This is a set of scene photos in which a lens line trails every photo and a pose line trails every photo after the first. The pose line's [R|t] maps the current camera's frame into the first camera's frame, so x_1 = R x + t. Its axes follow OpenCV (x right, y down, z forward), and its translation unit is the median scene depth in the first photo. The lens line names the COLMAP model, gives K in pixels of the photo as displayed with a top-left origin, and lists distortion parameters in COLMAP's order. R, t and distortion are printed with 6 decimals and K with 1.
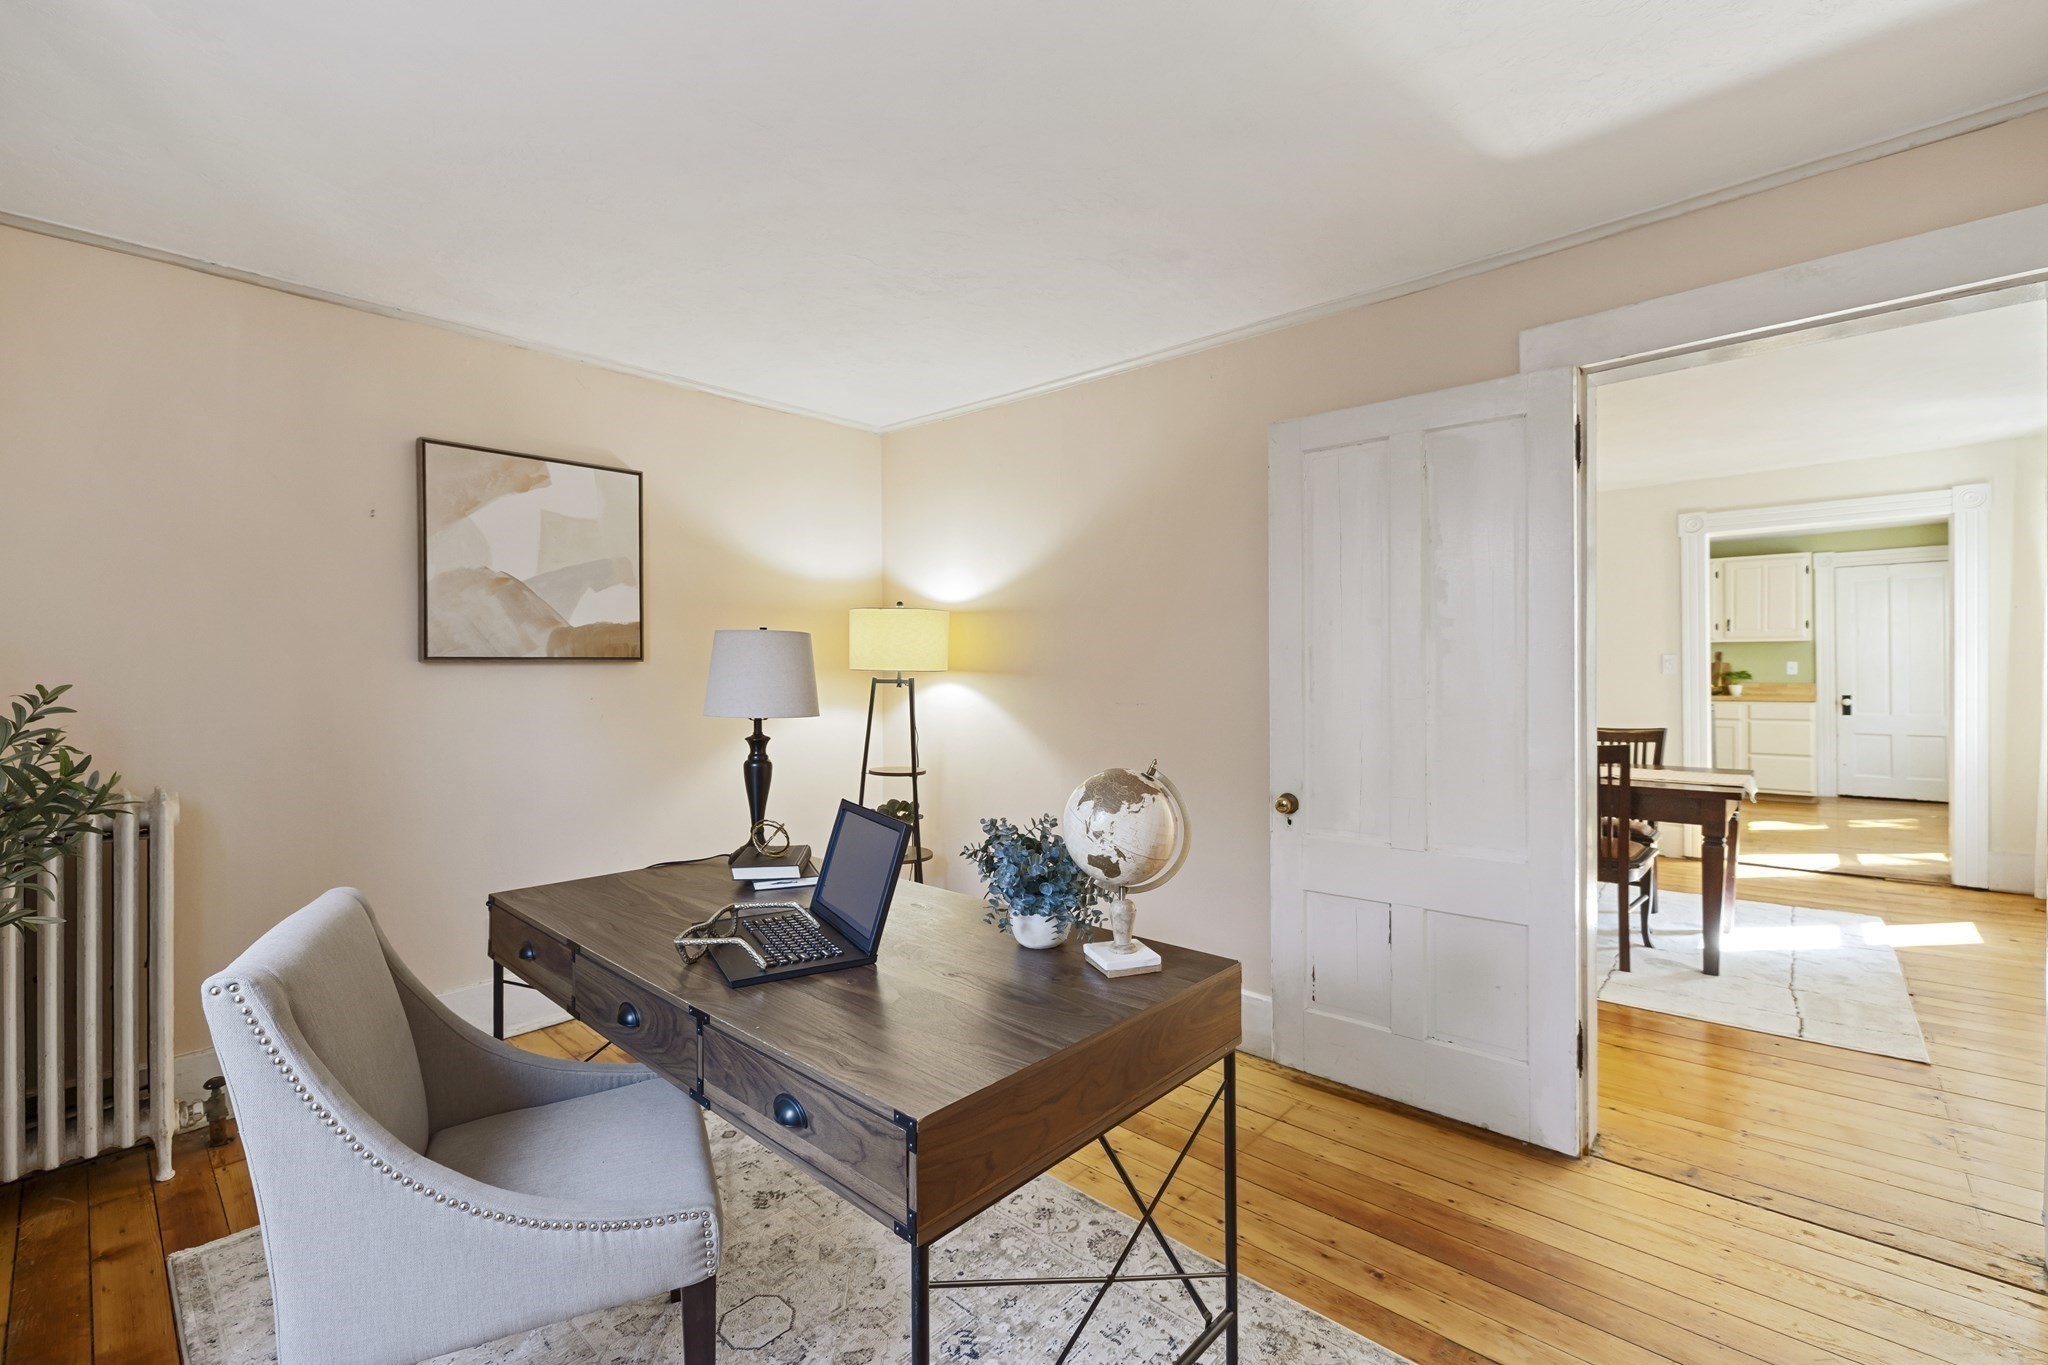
lens RADIAL K [[870.2, 0, 1013.6], [0, 870.2, 671.6], [0, 0, 1]] dist [0.003113, 0.000117]
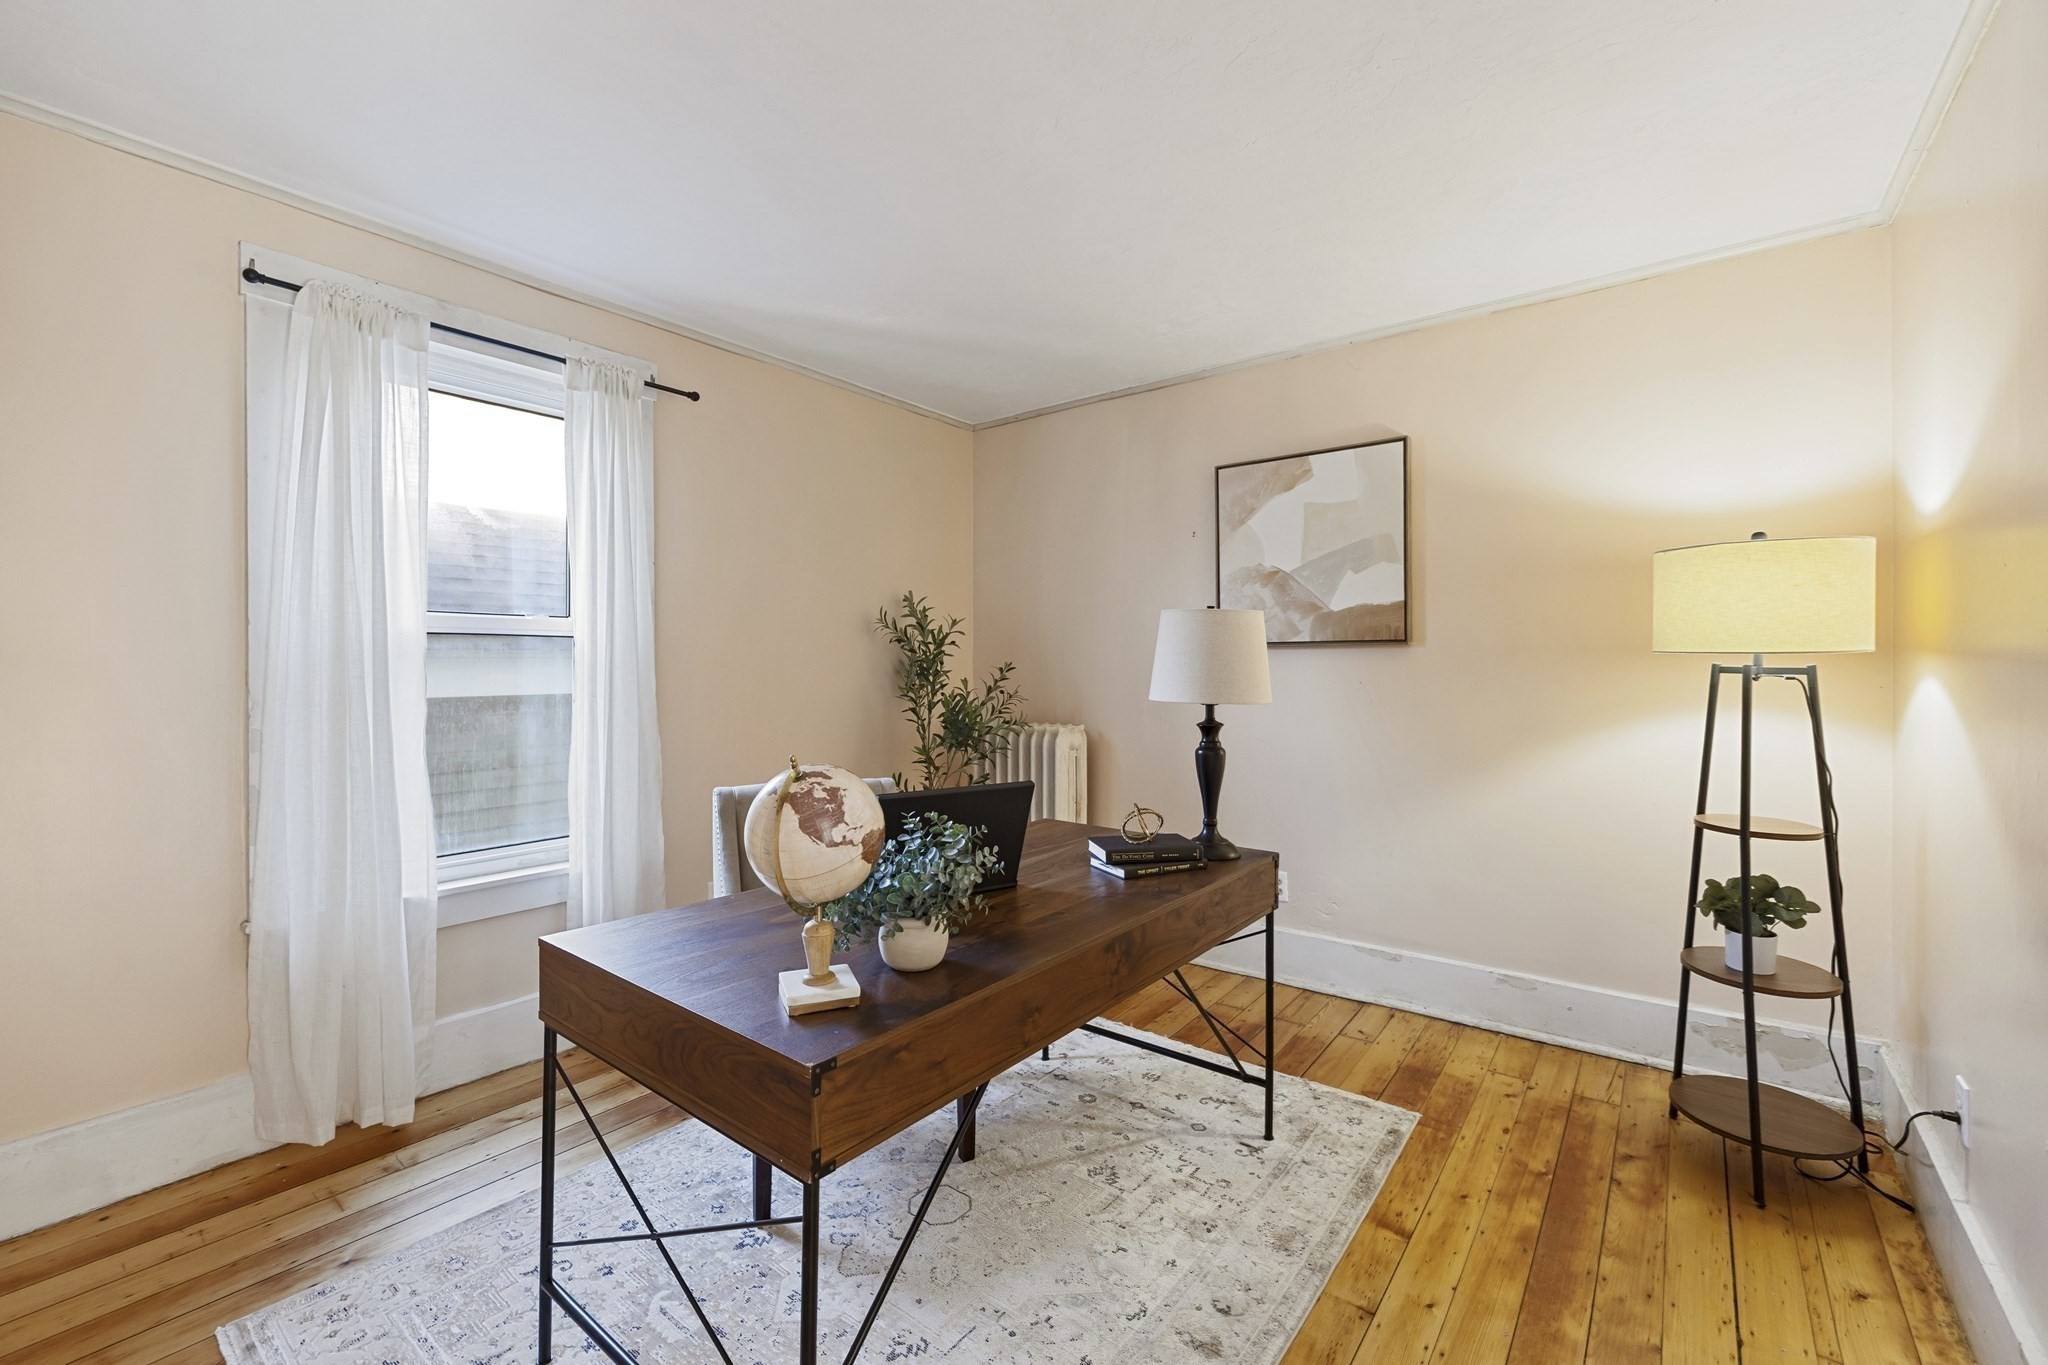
lens RADIAL K [[870.2, 0, 1035.6], [0, 870.2, 676.3], [0, 0, 1]] dist [0.003113, 0.000117]
pose [[0.090570, 0.019424, -0.995701, 0.484825], [-0.001144, 0.999811, 0.019400, 0.005449], [0.995889, -0.000618, 0.090575, 0.571606]]
